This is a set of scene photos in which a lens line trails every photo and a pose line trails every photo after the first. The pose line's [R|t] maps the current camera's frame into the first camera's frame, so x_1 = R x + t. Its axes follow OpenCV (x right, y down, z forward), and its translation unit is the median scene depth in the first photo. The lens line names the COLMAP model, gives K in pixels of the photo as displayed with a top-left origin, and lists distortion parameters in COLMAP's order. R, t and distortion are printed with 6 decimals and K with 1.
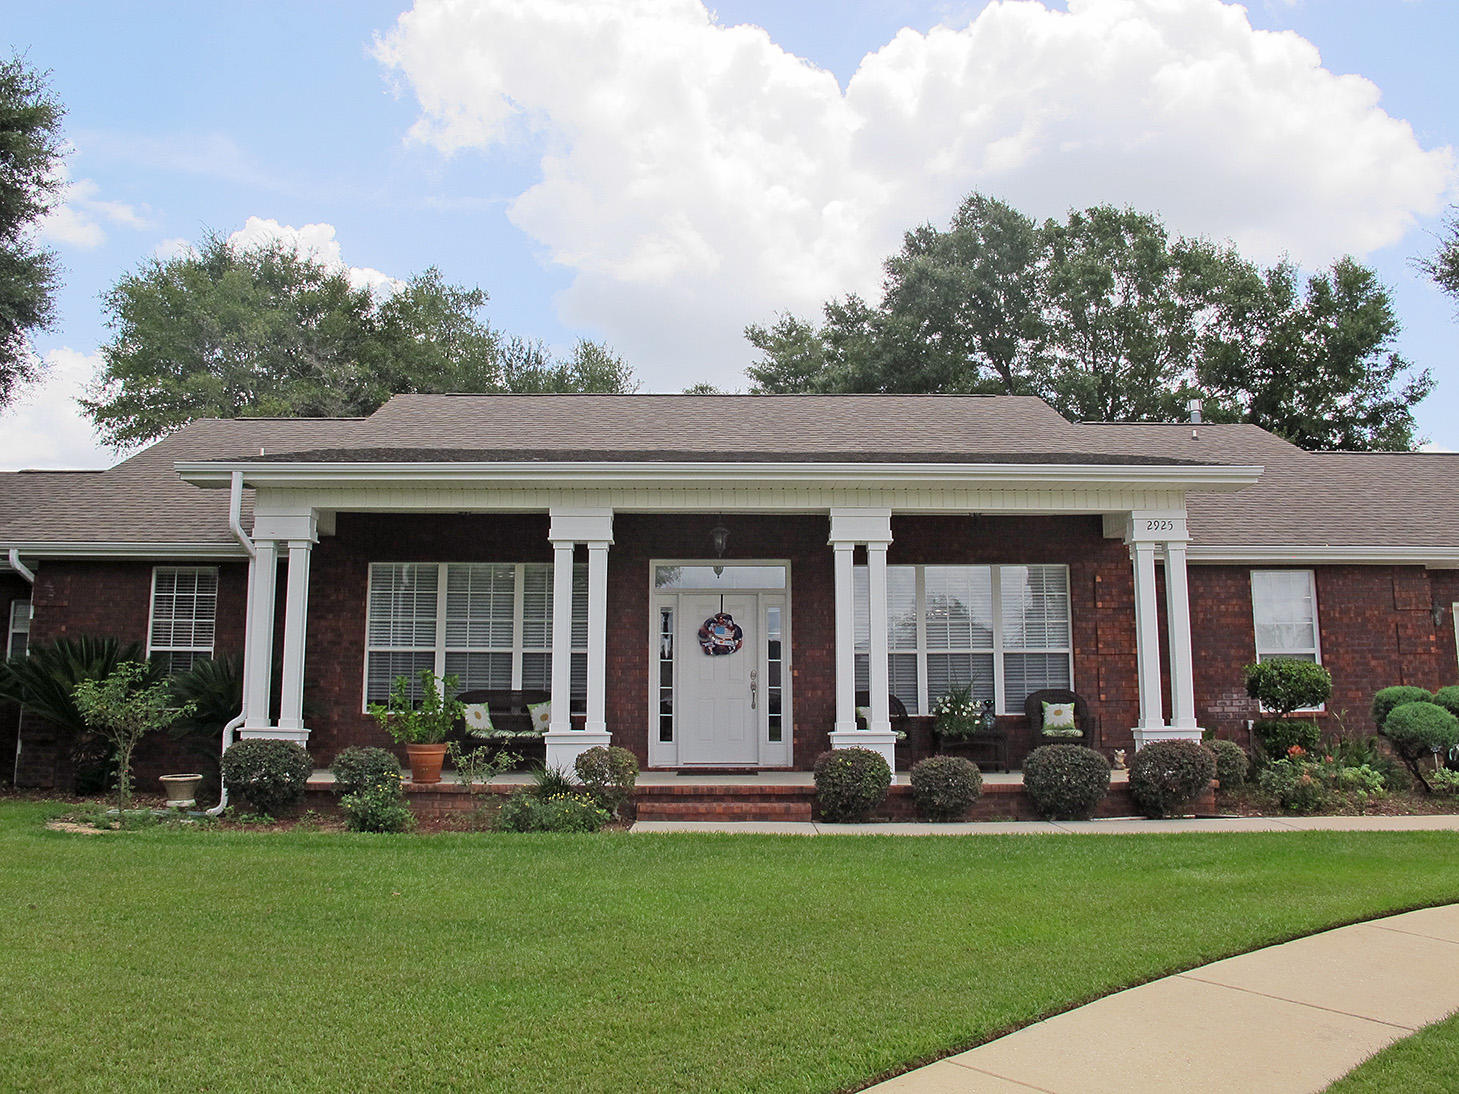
lens RADIAL K [[1224.8, 0, 722.9], [0, 1224.8, 497.6], [0, 0, 1]] dist [-0.147375, 0.109789]
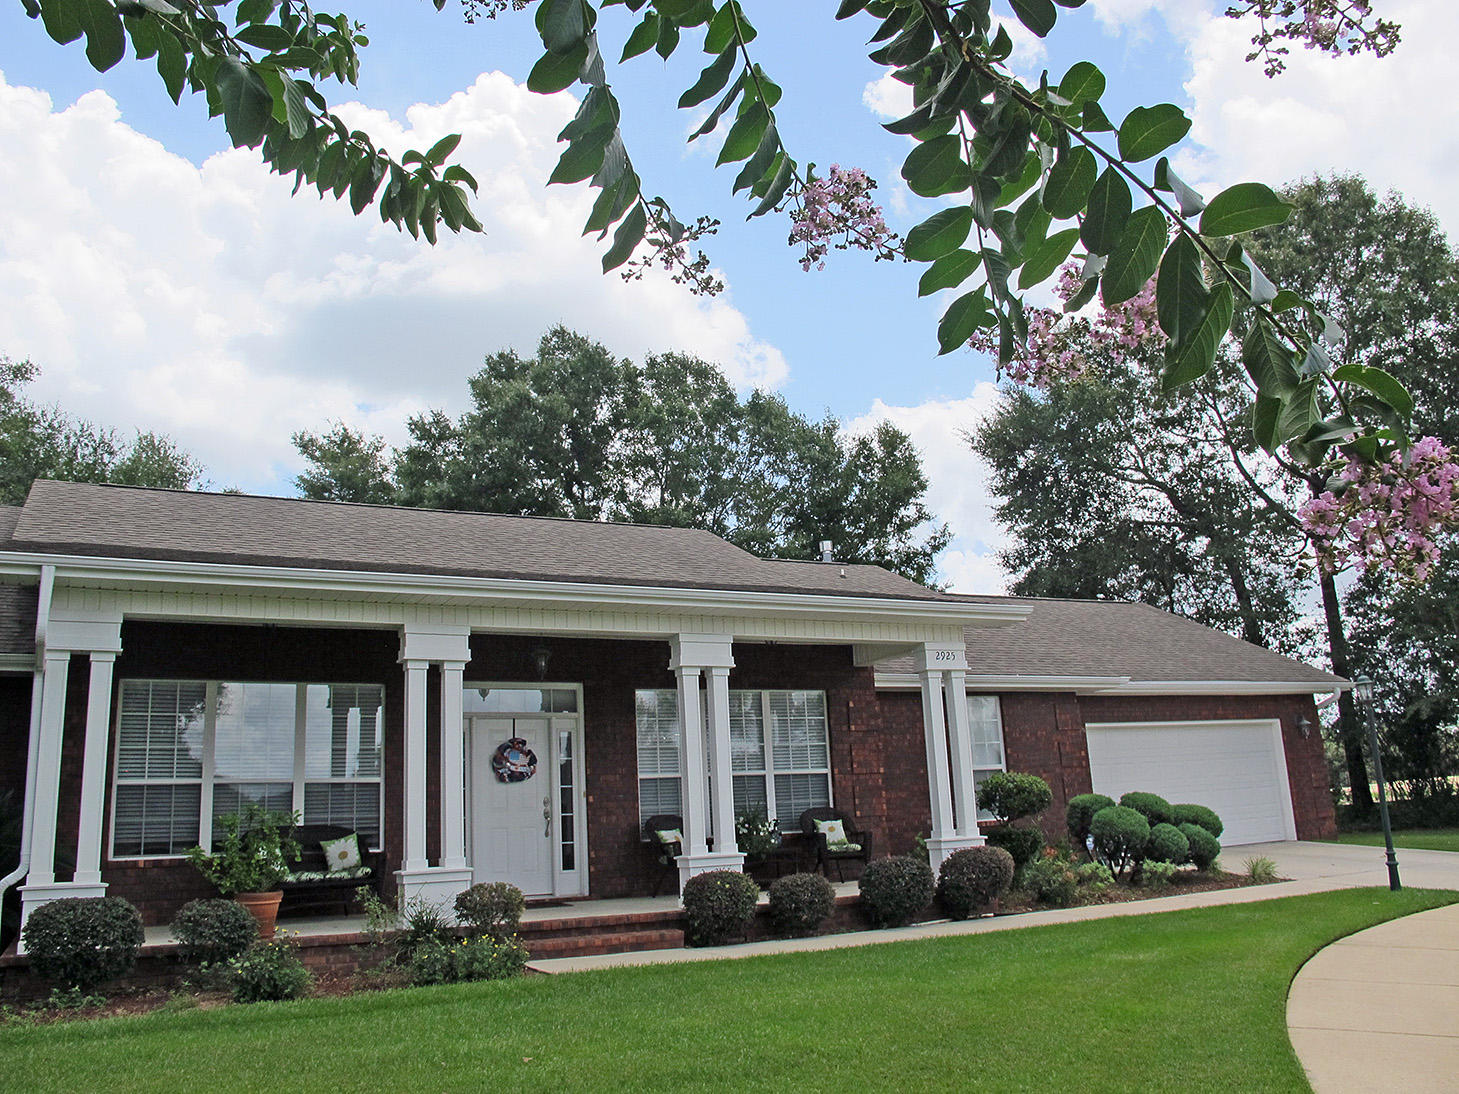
lens RADIAL K [[1224.8, 0, 722.9], [0, 1224.8, 497.6], [0, 0, 1]] dist [-0.147375, 0.109789]
pose [[0.893095, 0.075119, 0.443552, -0.294561], [-0.030325, 0.993770, -0.107242, 0.003619], [-0.448844, 0.082327, 0.889810, 0.059743]]
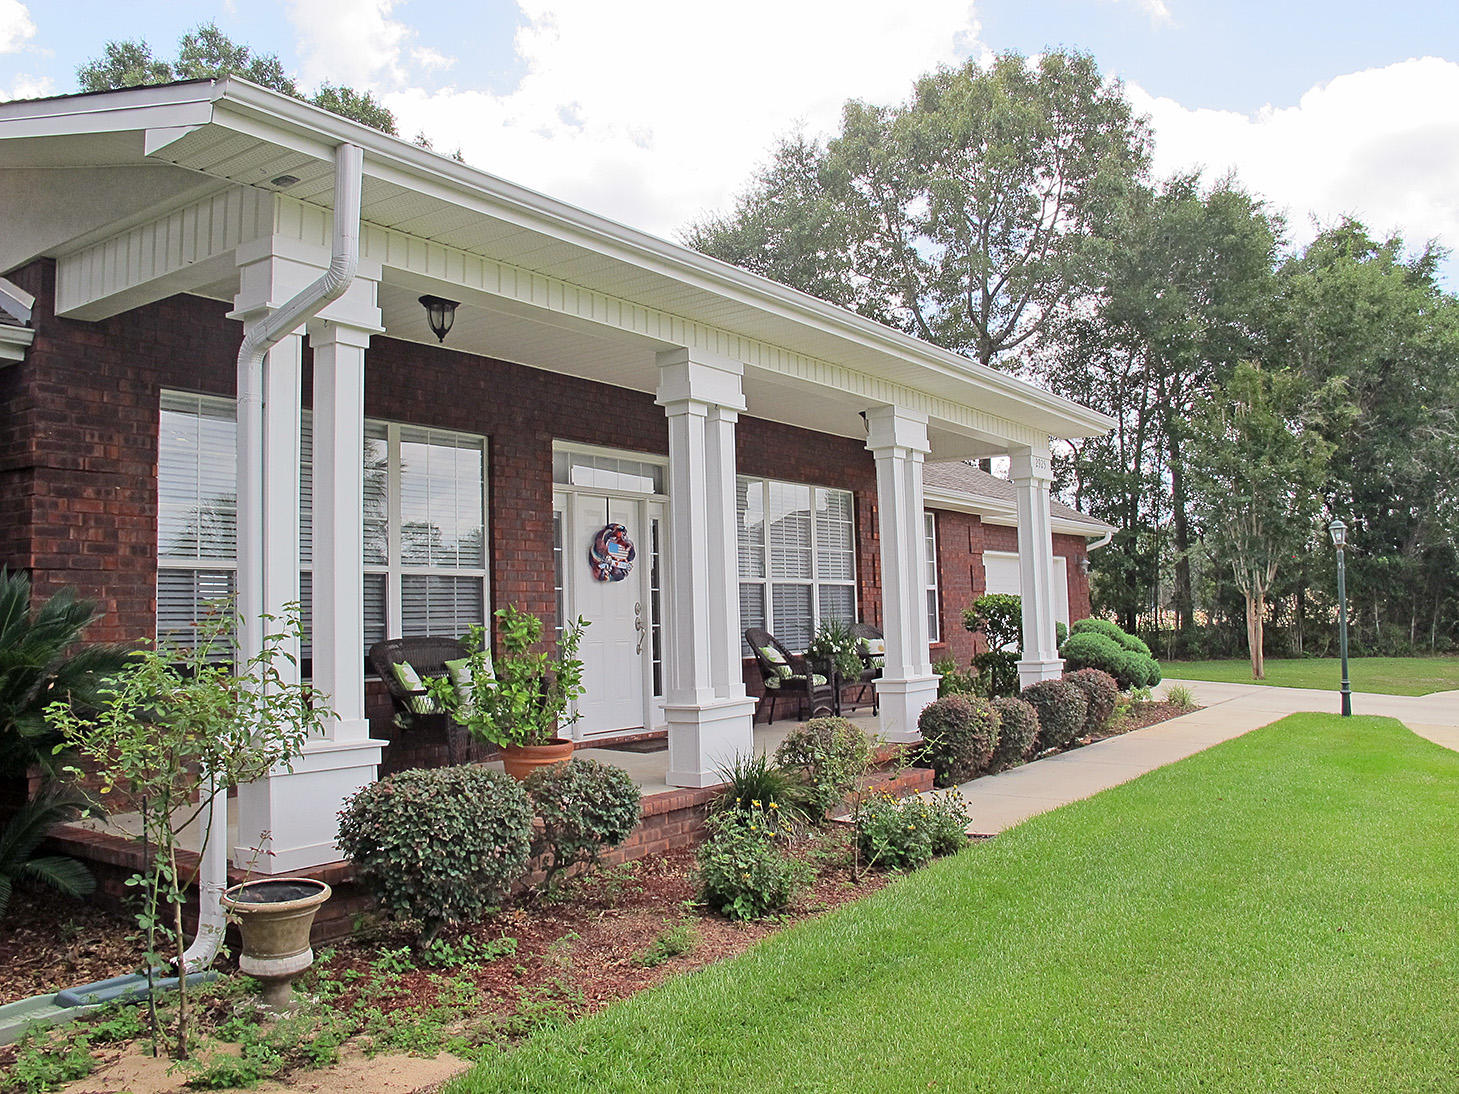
lens RADIAL K [[1224.8, 0, 722.9], [0, 1224.8, 497.6], [0, 0, 1]] dist [-0.147375, 0.109789]
pose [[0.586603, 0.066225, 0.807162, -0.548728], [-0.115312, 0.993327, 0.002304, 0.070391], [-0.801623, -0.094427, 0.590325, 0.525175]]
